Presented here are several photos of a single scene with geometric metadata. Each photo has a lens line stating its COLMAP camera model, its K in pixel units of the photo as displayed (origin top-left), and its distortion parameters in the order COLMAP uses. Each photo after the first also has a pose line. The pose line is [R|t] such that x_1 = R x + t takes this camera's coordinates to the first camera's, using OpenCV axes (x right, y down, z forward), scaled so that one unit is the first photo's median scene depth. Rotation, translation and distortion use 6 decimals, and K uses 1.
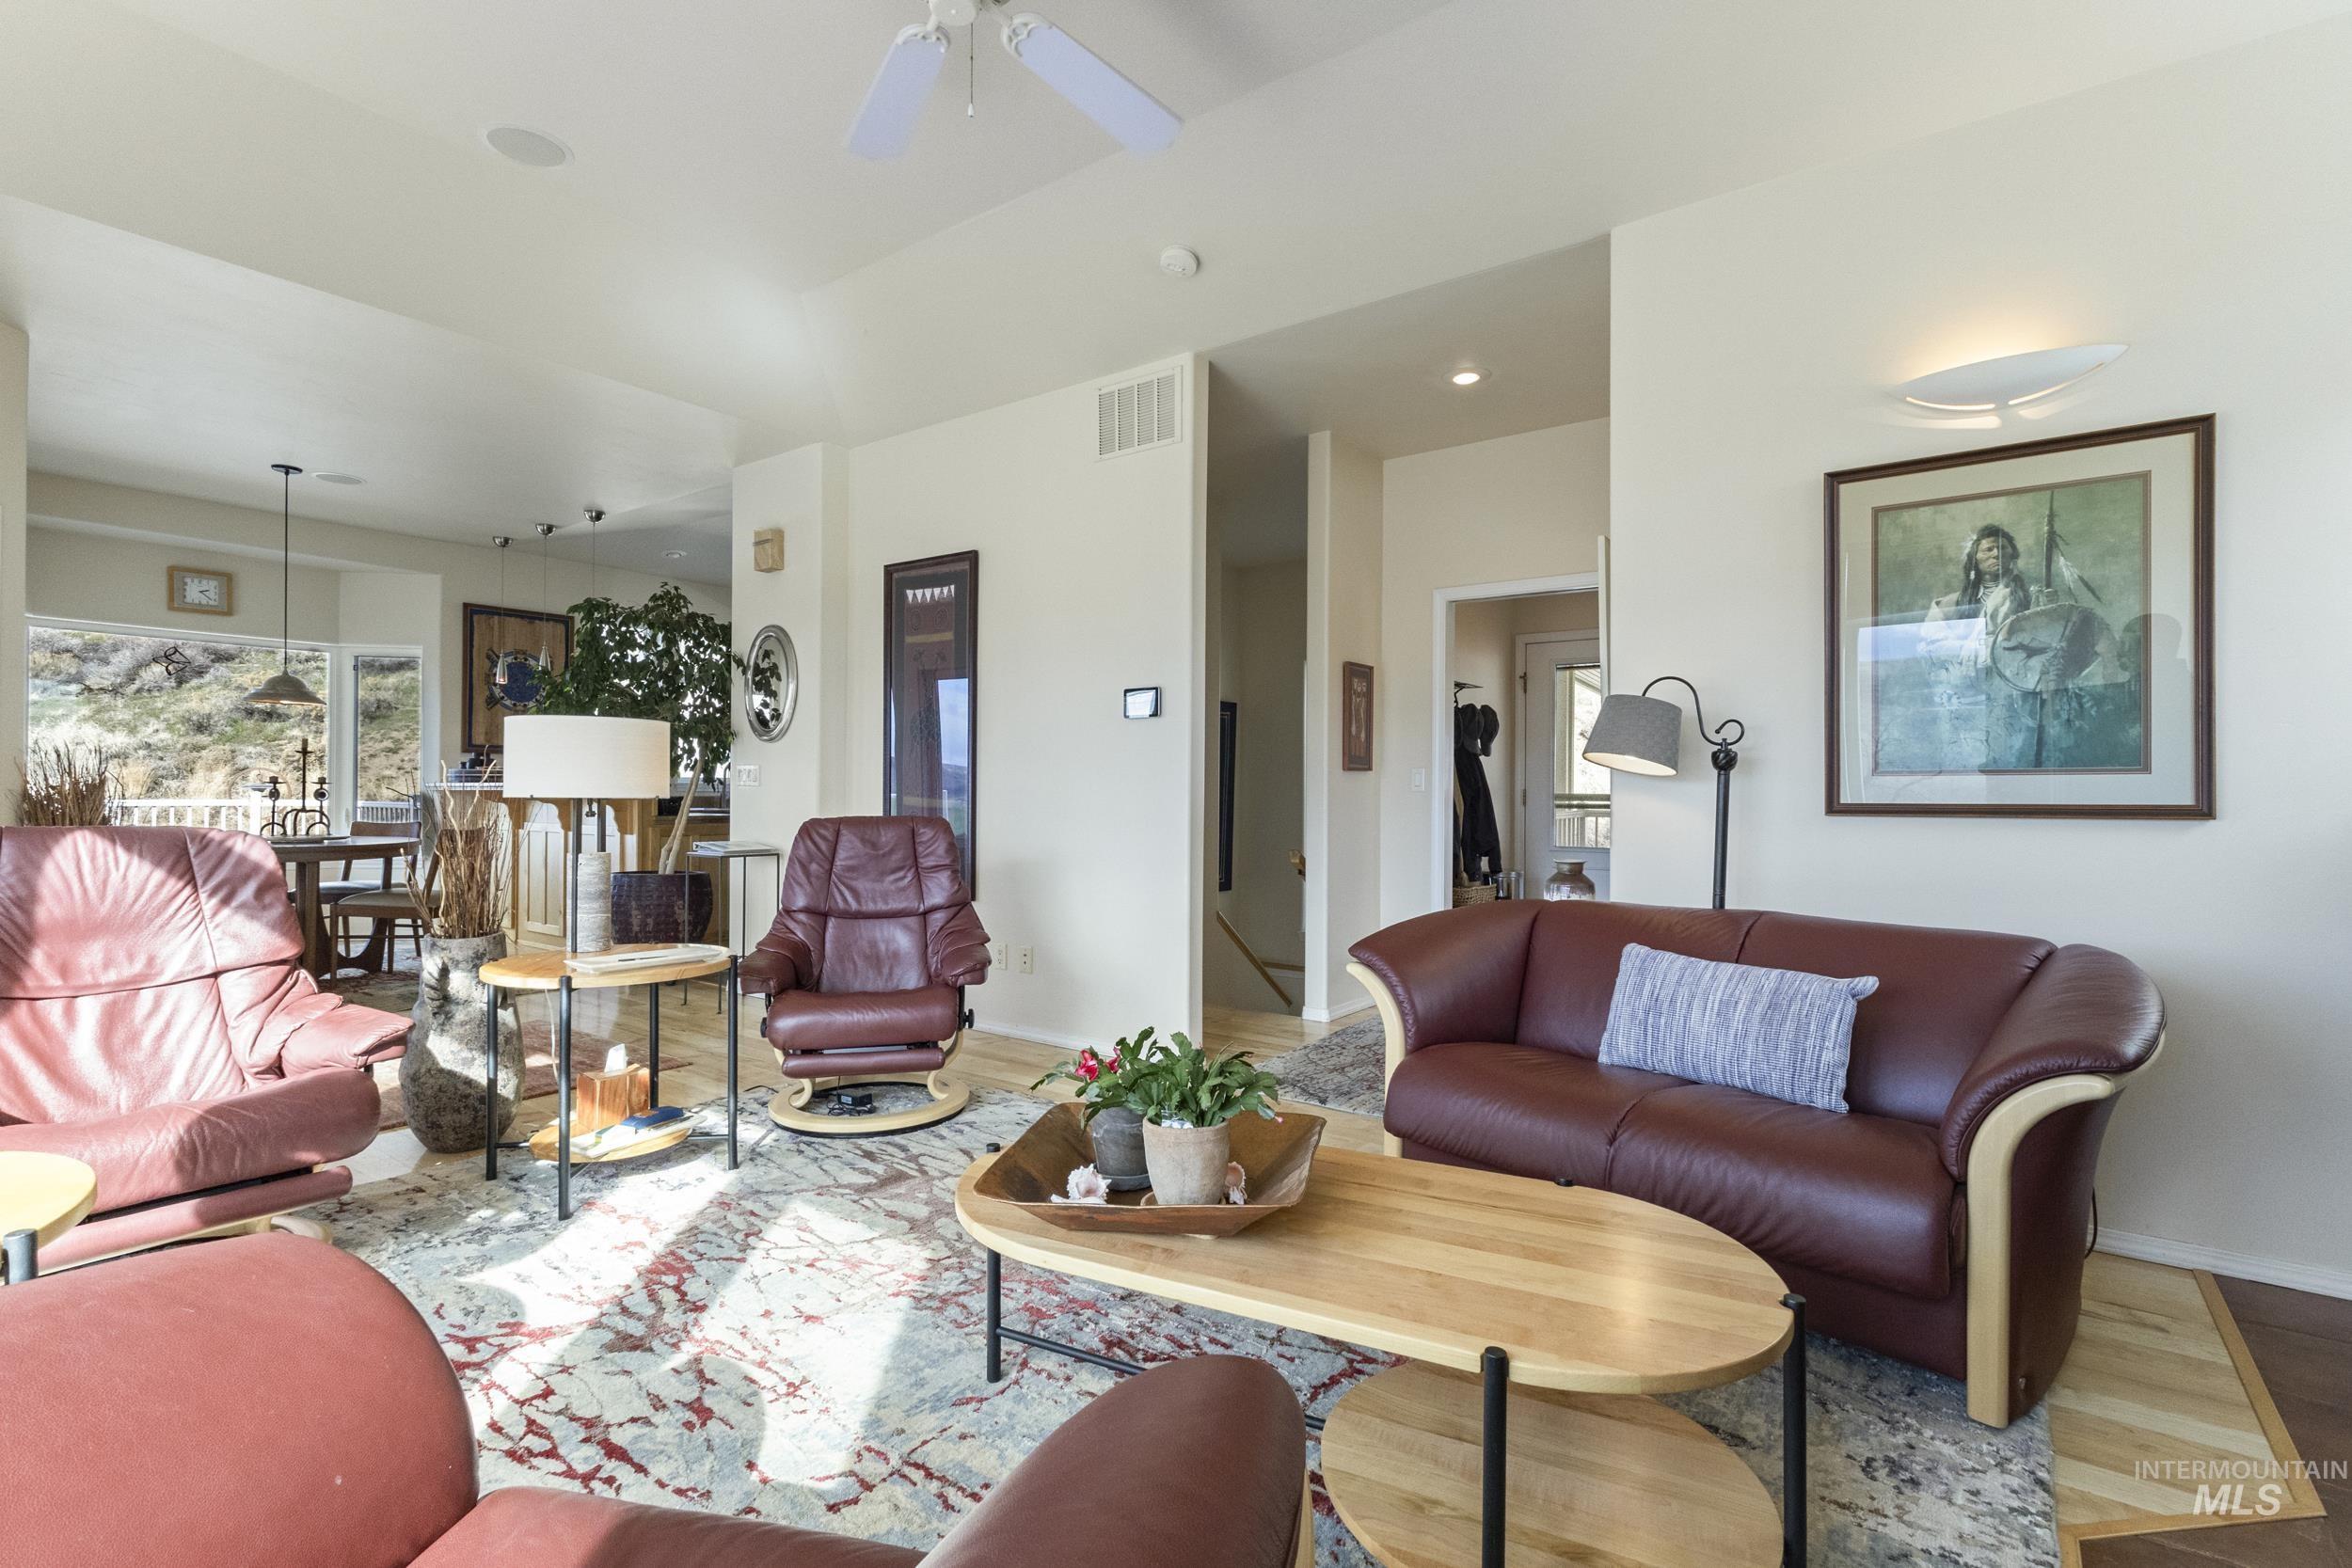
lens RADIAL K [[1085.4, 0, 1167.2], [0, 1085.4, 782.9], [0, 0, 1]] dist [0.006017, 0.000413]
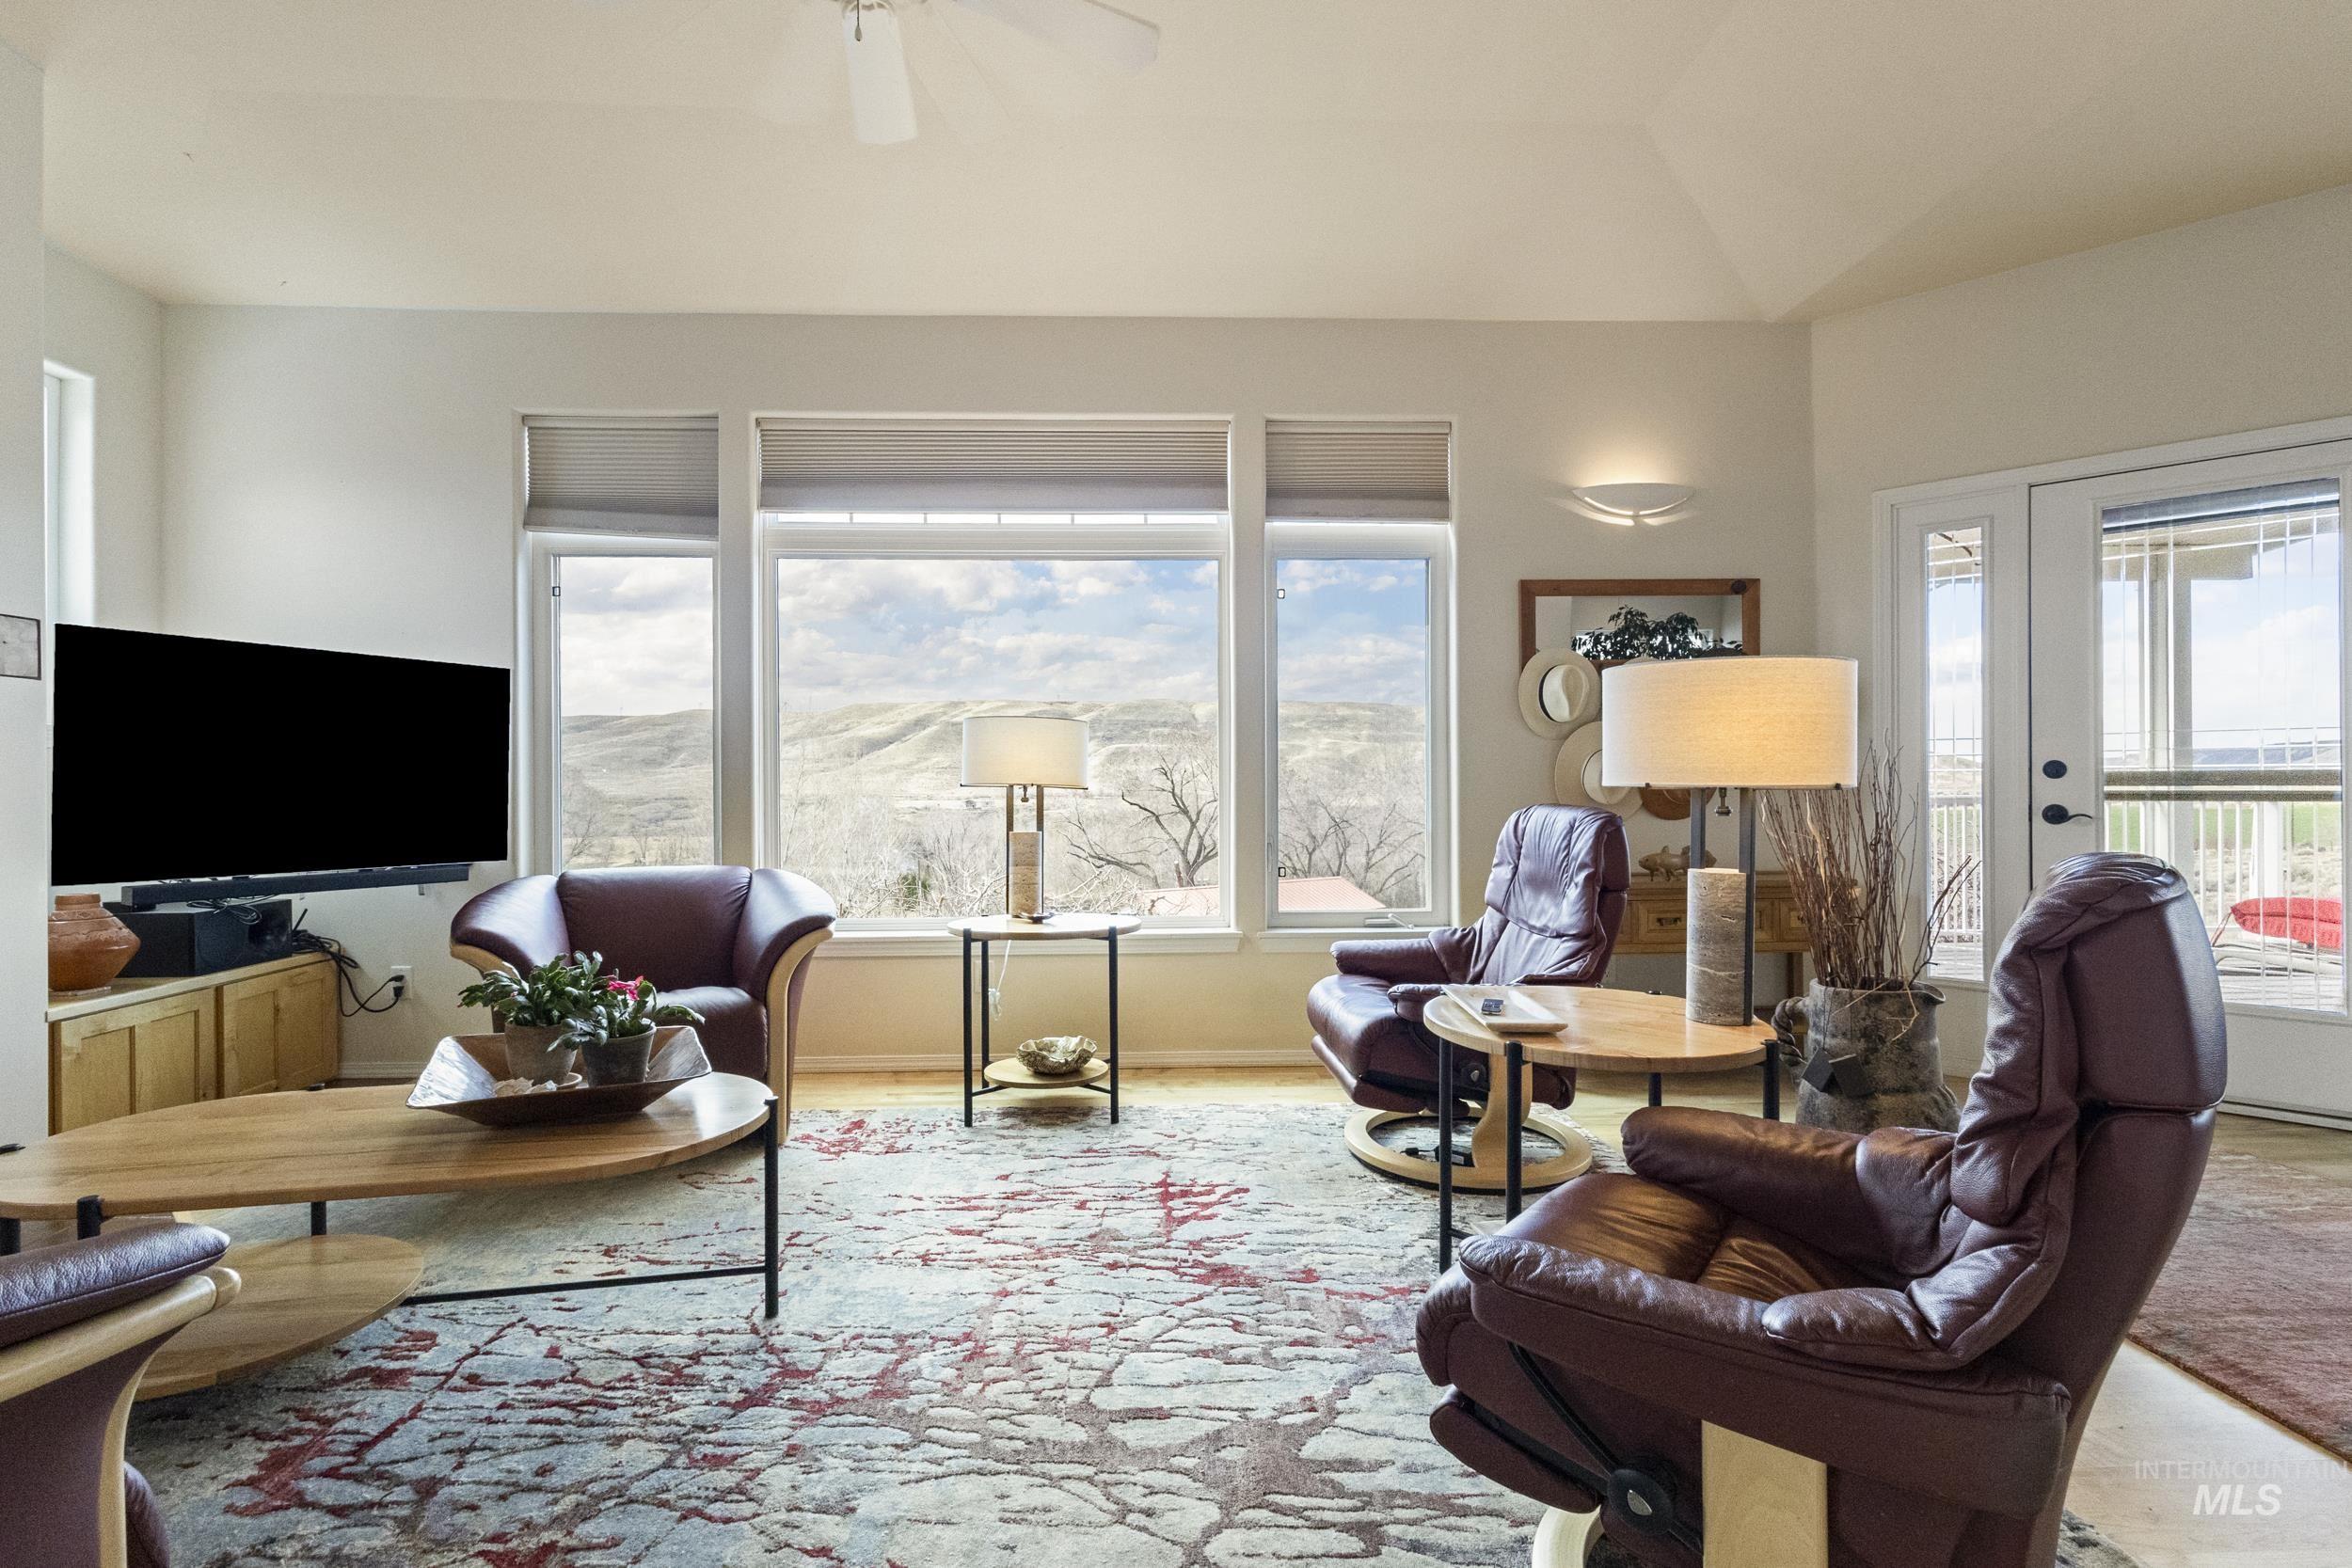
lens RADIAL K [[1096.5, 0, 1167.1], [0, 1096.5, 780.2], [0, 0, 1]] dist [0.005955, 0.000373]
pose [[-0.781455, -0.002257, -0.623958, 0.146491], [0.005725, 0.999925, -0.010787, 0.017336], [0.623936, -0.012002, -0.781384, 1.406532]]
